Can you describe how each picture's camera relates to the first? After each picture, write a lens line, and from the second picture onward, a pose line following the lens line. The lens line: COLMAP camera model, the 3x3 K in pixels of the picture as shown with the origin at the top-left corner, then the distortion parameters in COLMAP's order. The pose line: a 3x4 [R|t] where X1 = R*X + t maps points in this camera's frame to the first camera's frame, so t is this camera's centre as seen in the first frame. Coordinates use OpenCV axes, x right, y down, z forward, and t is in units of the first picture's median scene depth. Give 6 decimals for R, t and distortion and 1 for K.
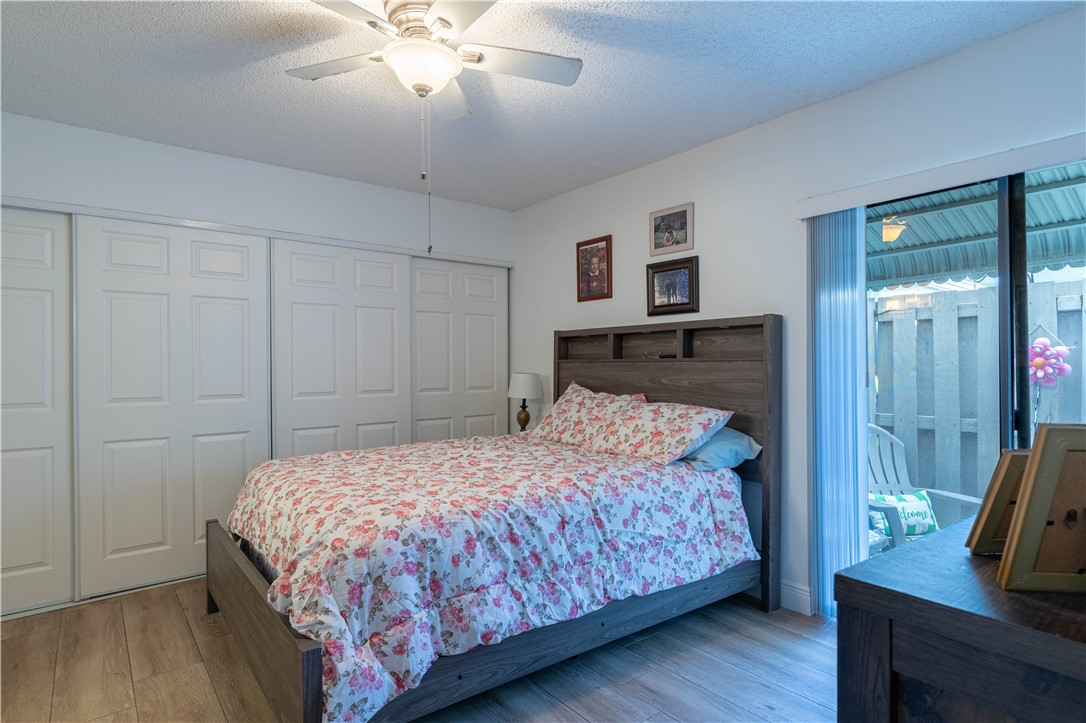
lens RADIAL K [[579.3, 0, 553.1], [0, 579.3, 354.5], [0, 0, 1]] dist [-0.001910, 0.001001]
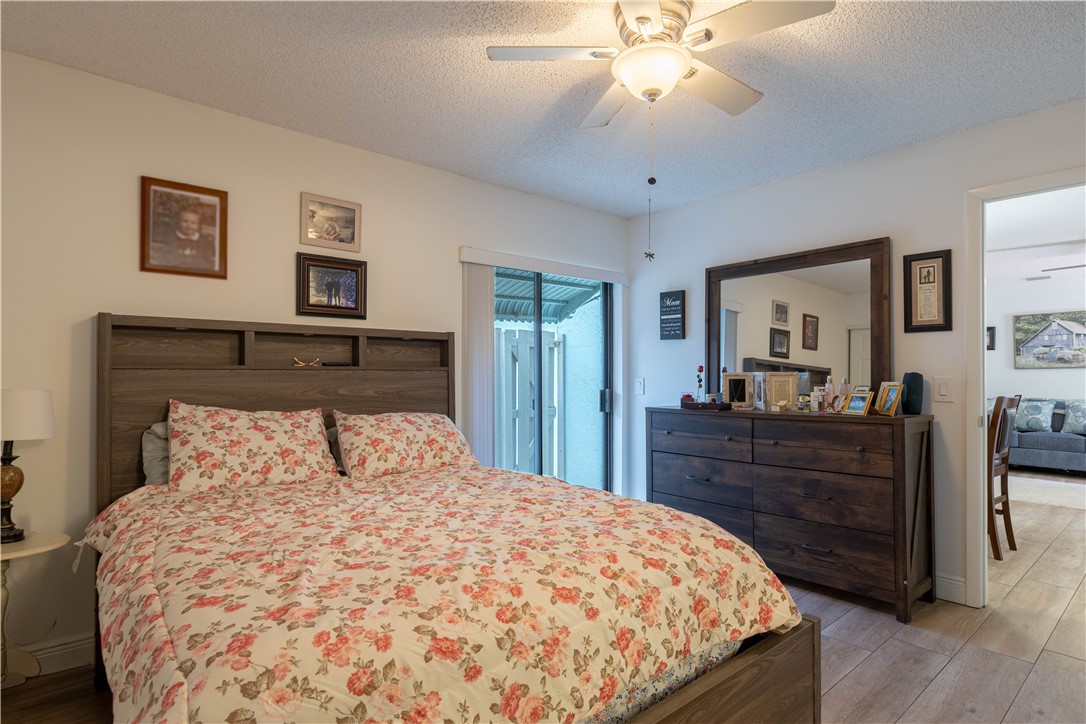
lens RADIAL K [[579.3, 0, 543.6], [0, 579.3, 364.5], [0, 0, 1]] dist [-0.001910, 0.001001]
pose [[-0.033952, 0.012583, 0.999344, -0.729665], [-0.023374, 0.999637, -0.013381, 0.008514], [-0.999150, -0.023813, -0.033646, 0.731919]]
